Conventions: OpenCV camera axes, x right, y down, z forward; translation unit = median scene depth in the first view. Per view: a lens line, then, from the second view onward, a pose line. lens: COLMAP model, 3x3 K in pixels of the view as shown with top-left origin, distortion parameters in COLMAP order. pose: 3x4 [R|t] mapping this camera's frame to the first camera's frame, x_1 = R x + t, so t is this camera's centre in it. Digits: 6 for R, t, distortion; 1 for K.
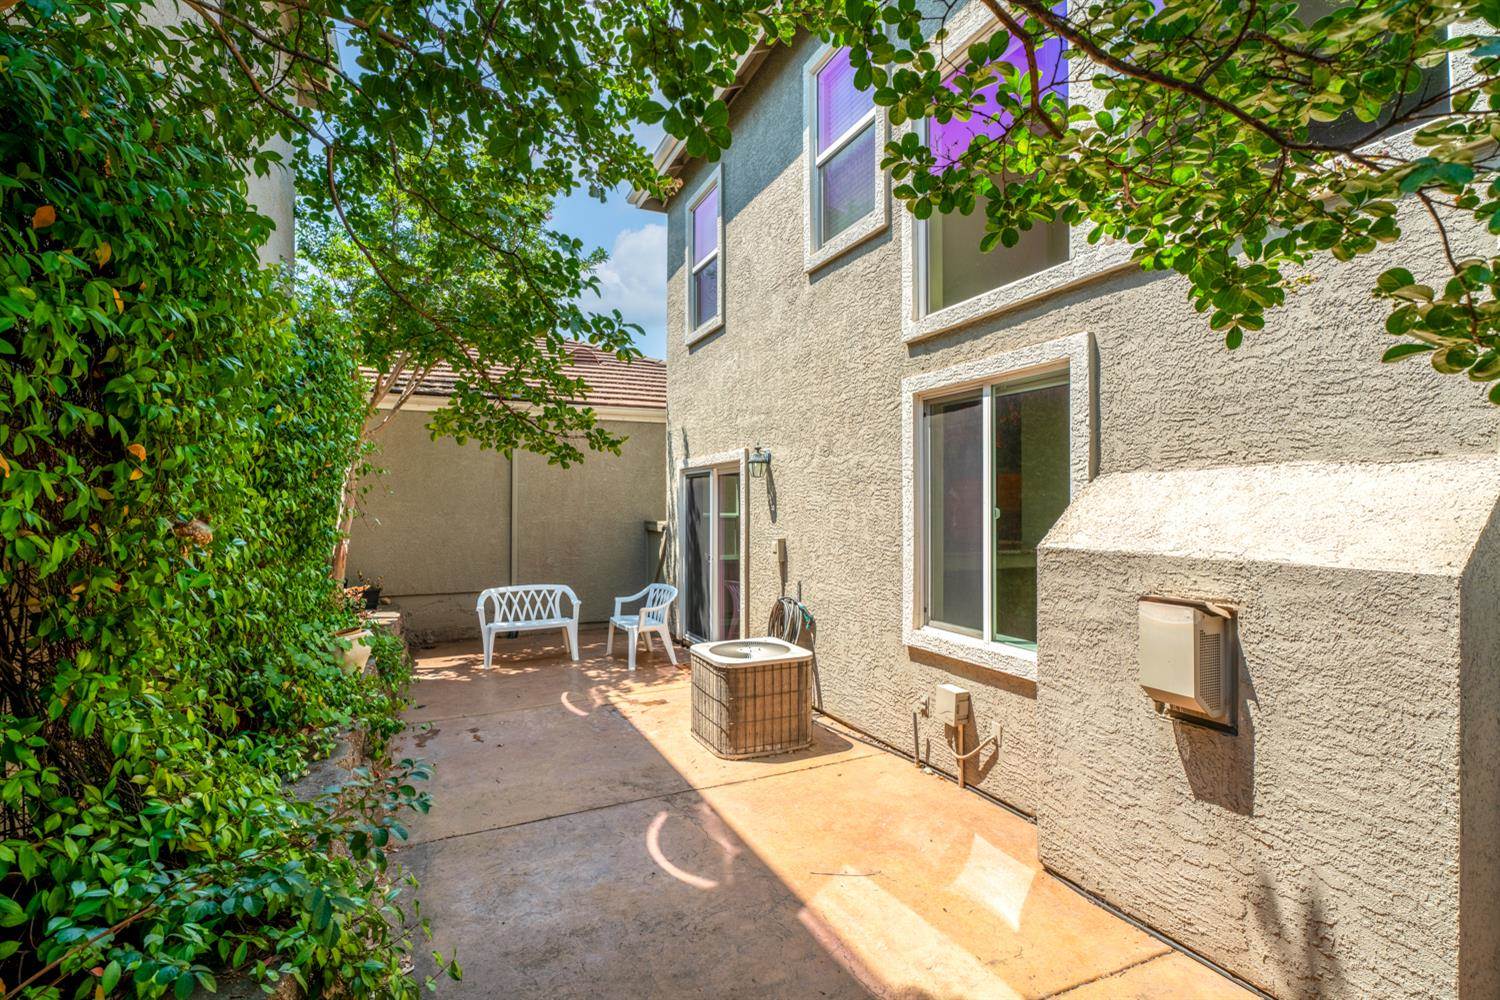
lens RADIAL K [[731.1, 0, 750.0], [0, 731.1, 500.0], [0, 0, 1]] dist [-0.001589, -0.000082]
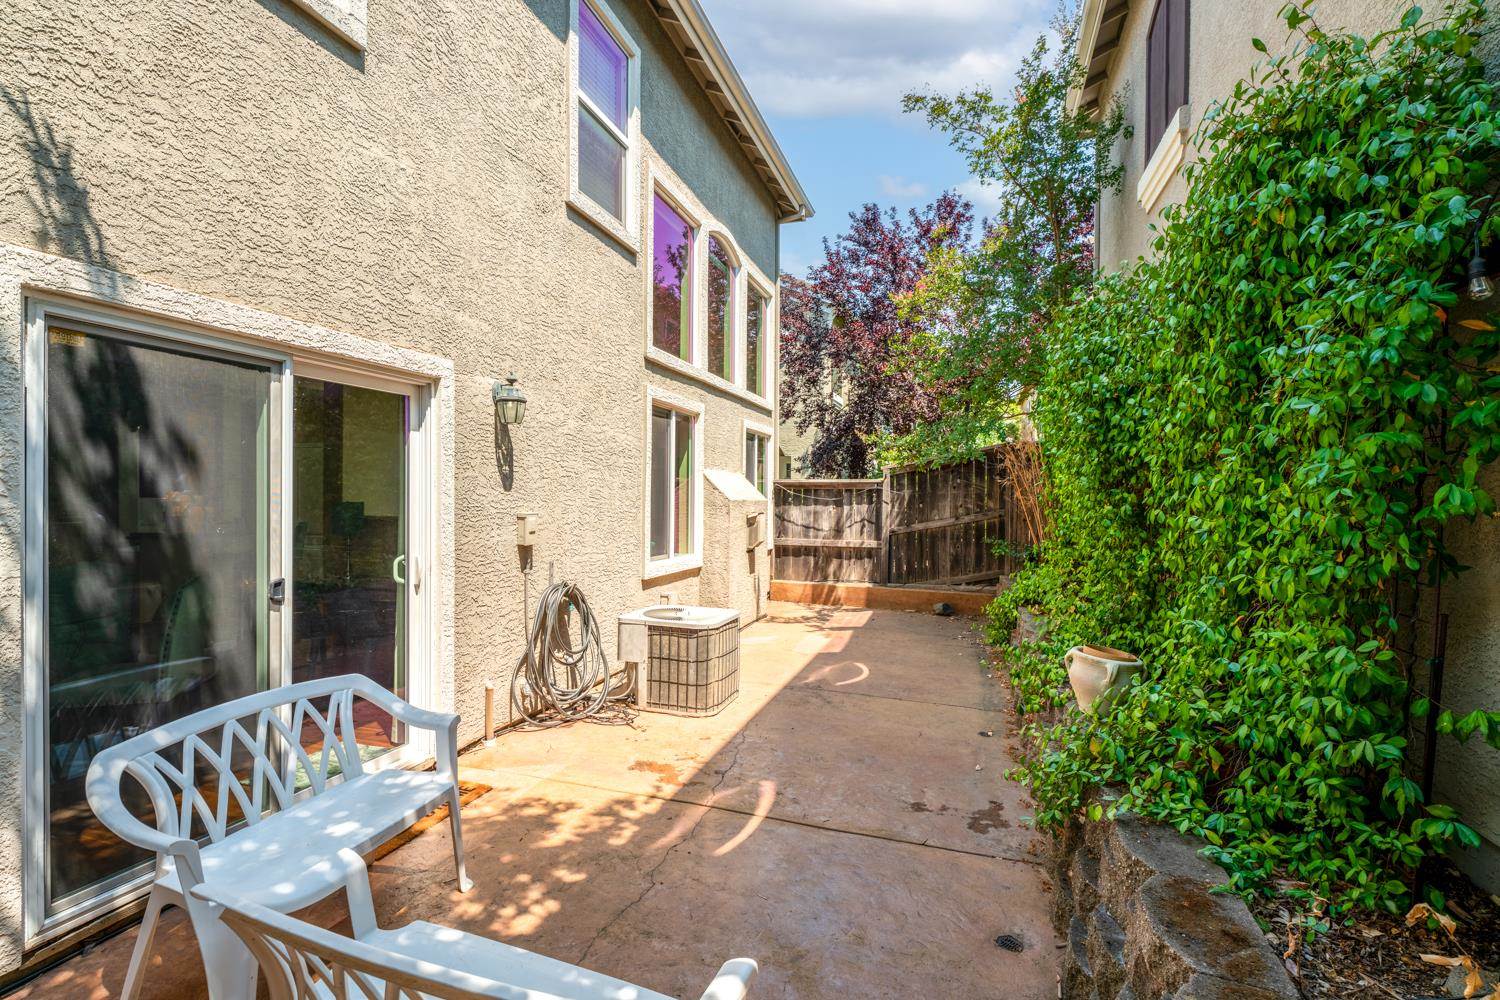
lens RADIAL K [[626.4, 0, 750.0], [0, 626.4, 500.0], [0, 0, 1]] dist [0.000976, 0.000036]
pose [[-0.702211, -0.009291, 0.711908, -0.620391], [-0.020371, 0.999768, -0.007045, 0.043986], [-0.711677, -0.019450, -0.702237, 1.393845]]
